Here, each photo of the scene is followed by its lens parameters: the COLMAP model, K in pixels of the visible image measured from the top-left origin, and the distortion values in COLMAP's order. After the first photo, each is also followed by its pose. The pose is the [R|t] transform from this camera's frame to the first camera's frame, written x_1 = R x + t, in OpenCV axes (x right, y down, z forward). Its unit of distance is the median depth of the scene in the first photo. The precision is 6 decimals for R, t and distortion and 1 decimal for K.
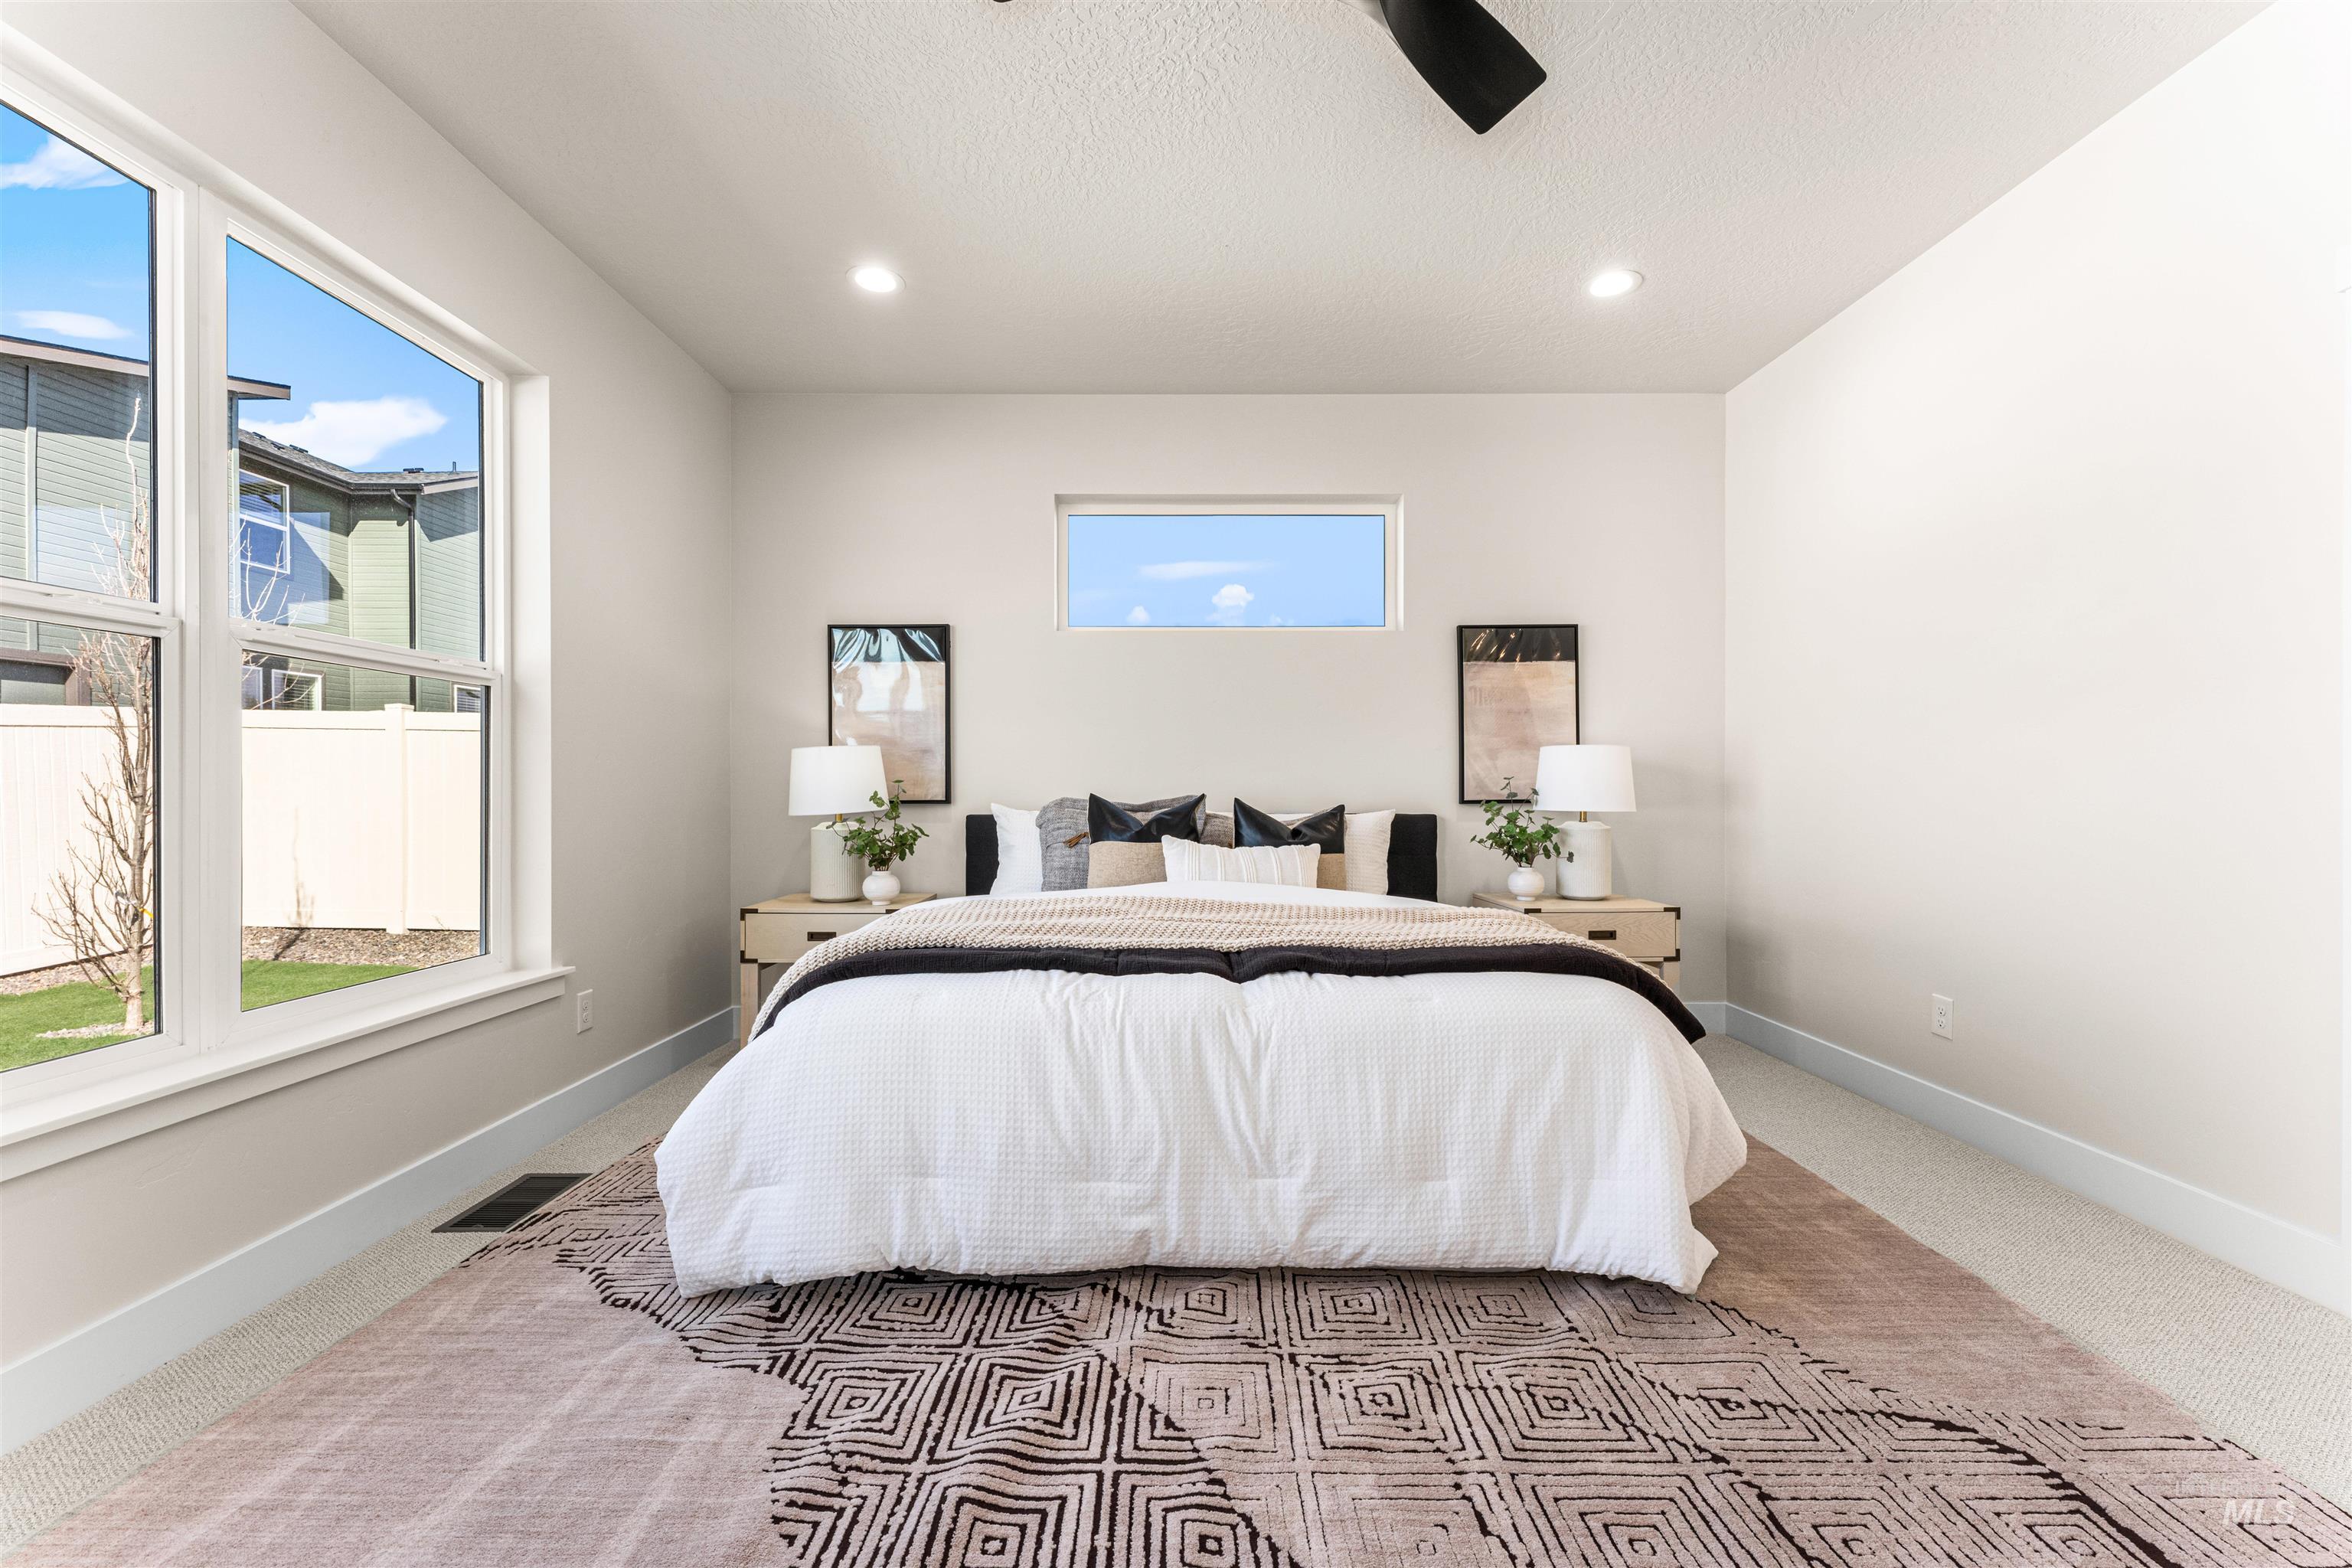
lens RADIAL K [[941.7, 0, 1174.5], [0, 941.7, 790.0], [0, 0, 1]] dist [-0.000254, 0.000050]
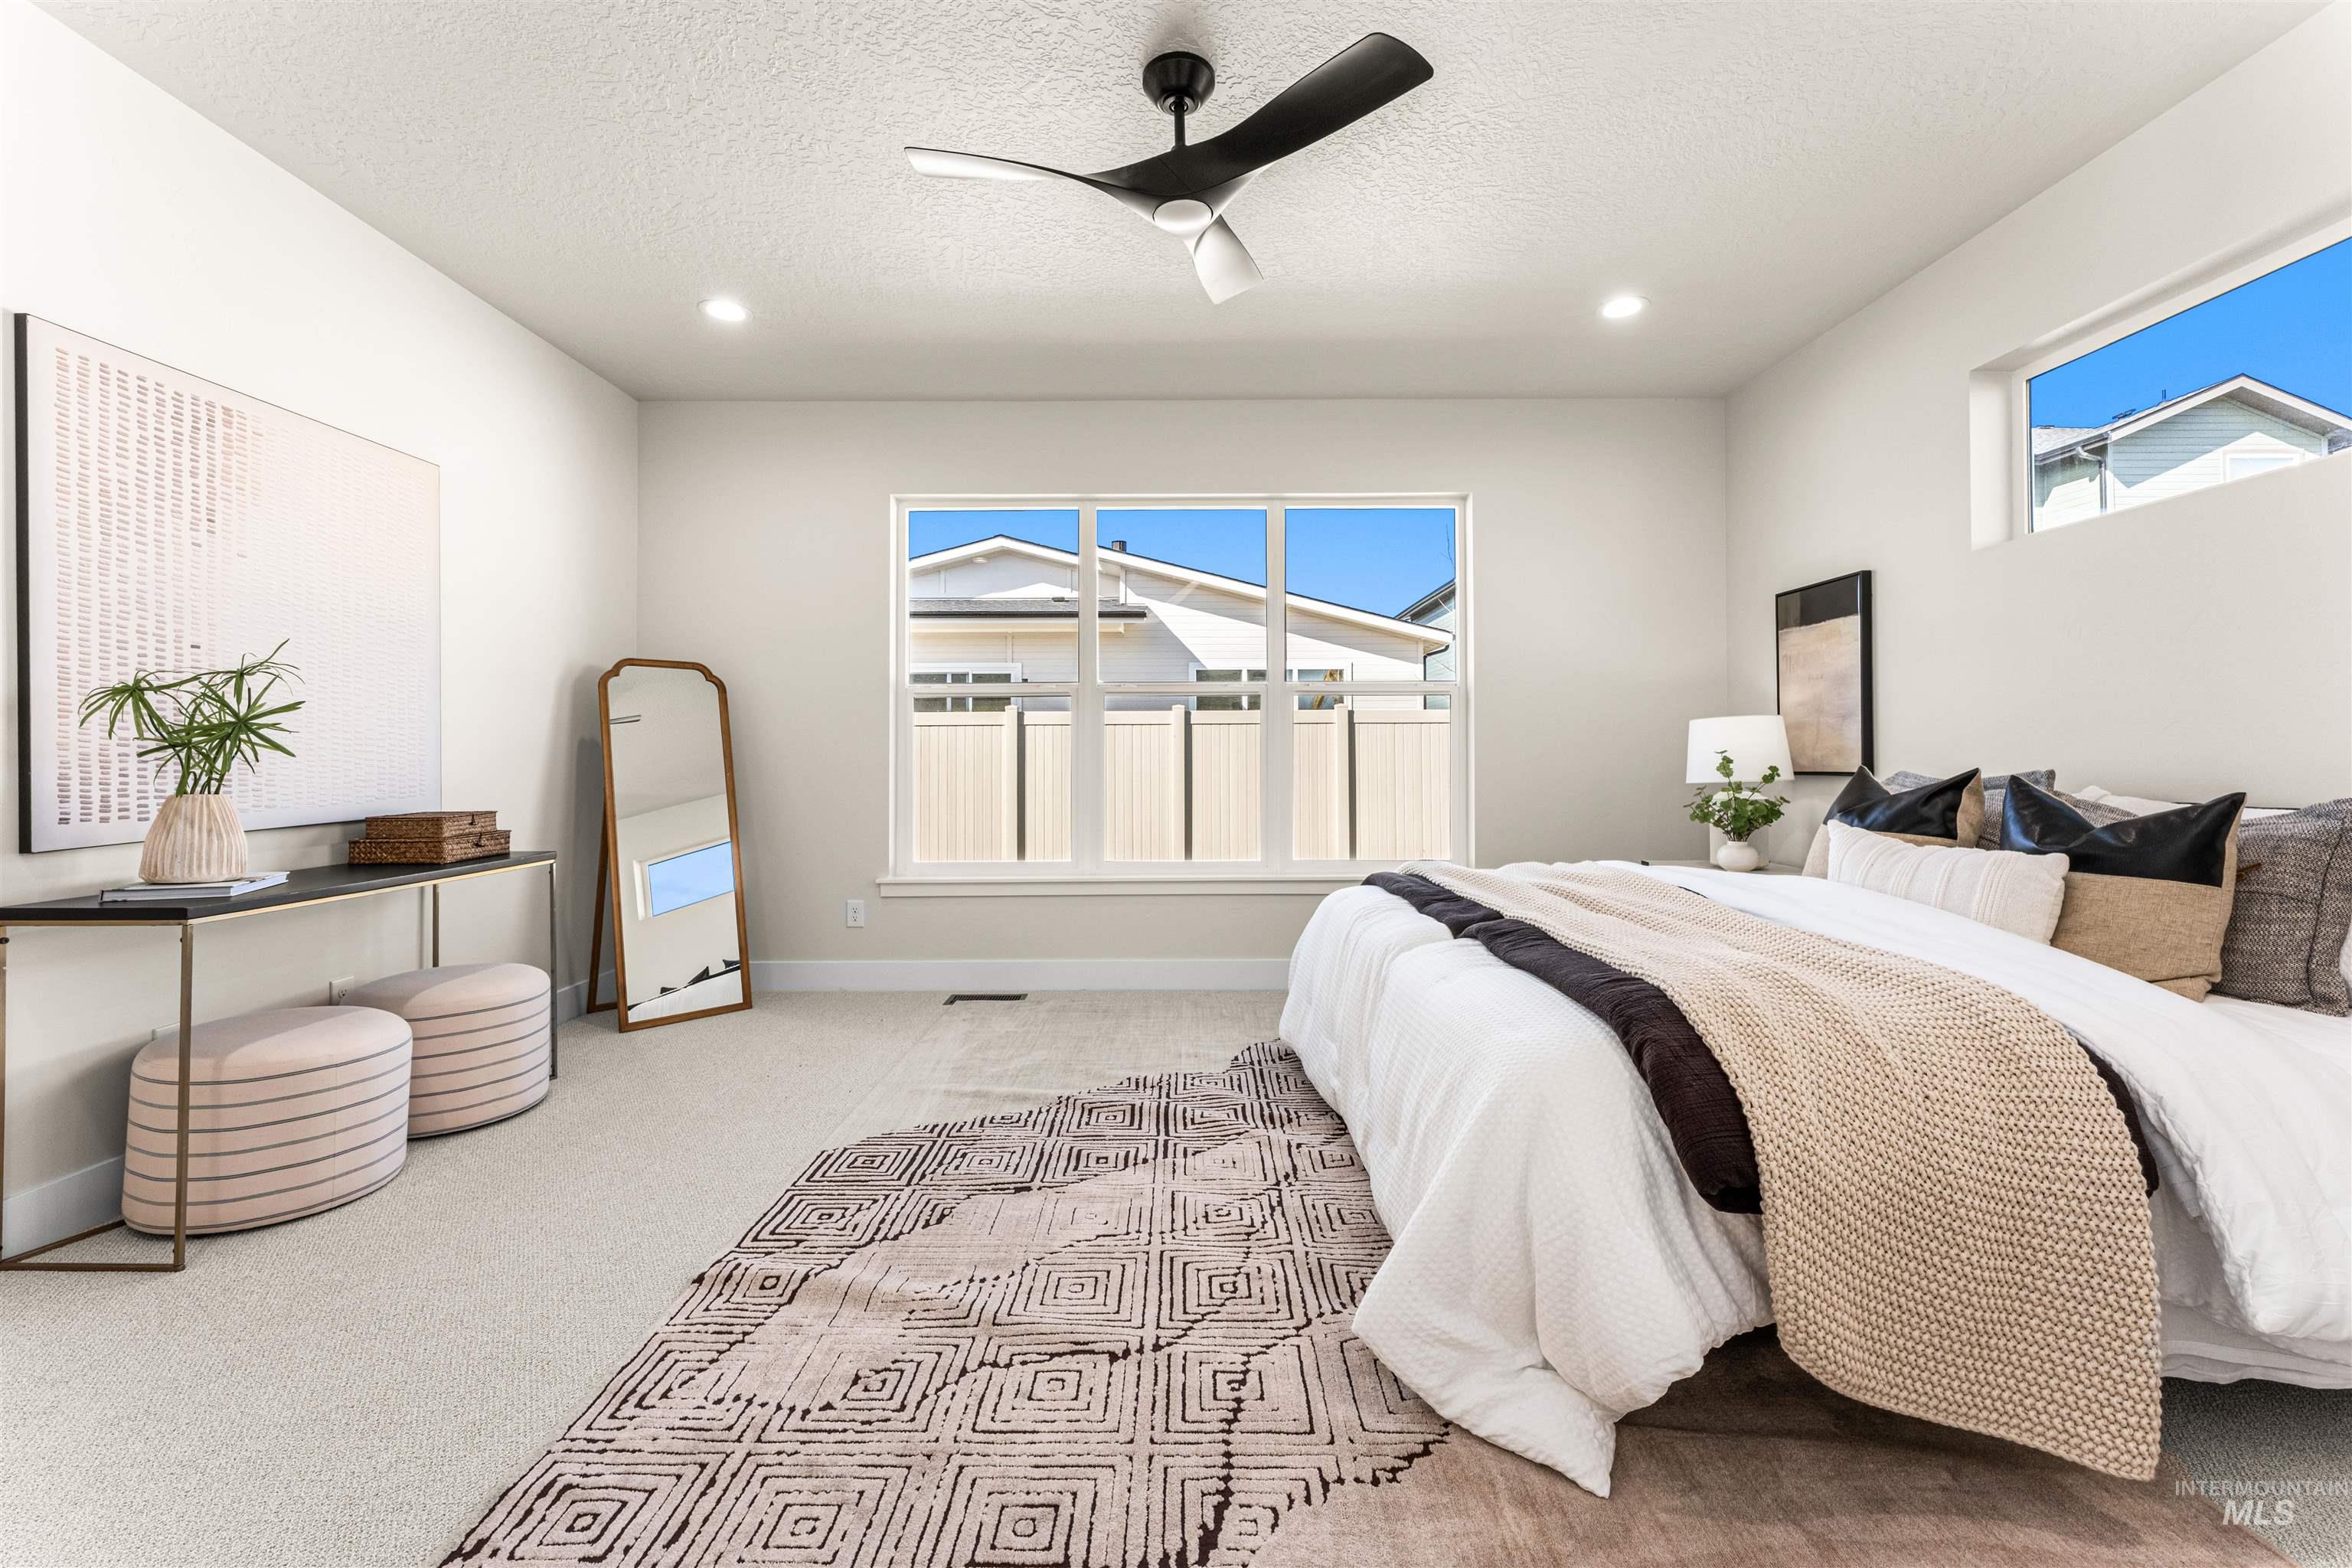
lens RADIAL K [[937.1, 0, 1188.1], [0, 937.1, 739.5], [0, 0, 1]] dist [-0.000564, -0.000029]
pose [[0.018901, -0.018402, -0.999652, 1.514255], [-0.000139, 0.999831, -0.018408, -0.008254], [0.999821, 0.000487, 0.018896, 0.886425]]
